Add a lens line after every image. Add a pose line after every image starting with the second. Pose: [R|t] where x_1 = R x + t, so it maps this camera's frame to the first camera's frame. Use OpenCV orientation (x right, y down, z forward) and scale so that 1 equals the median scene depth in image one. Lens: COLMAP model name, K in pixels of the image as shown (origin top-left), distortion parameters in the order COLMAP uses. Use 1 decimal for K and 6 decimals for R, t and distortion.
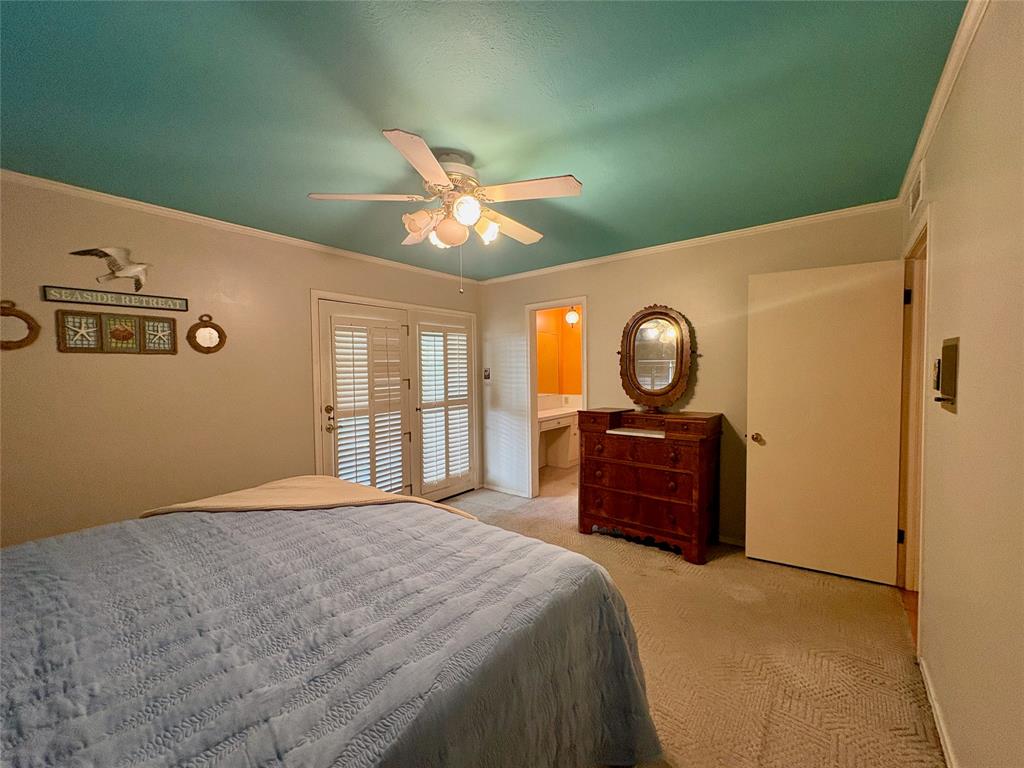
lens RADIAL K [[411.5, 0, 515.5], [0, 411.5, 379.9], [0, 0, 1]] dist [-0.000731, -0.000163]
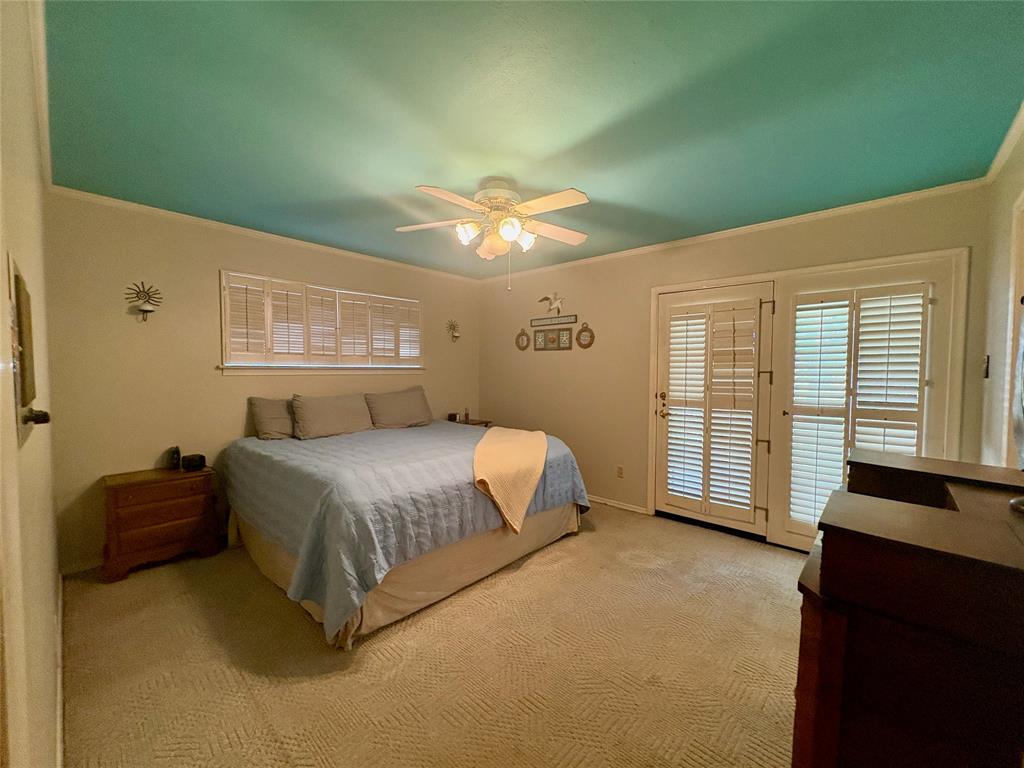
lens RADIAL K [[411.5, 0, 510.0], [0, 411.5, 382.2], [0, 0, 1]] dist [-0.000731, -0.000163]
pose [[-0.086461, 0.051312, -0.994933, 0.653679], [-0.027304, 0.998176, 0.053852, -0.011497], [0.995881, 0.031822, -0.084902, 0.703843]]
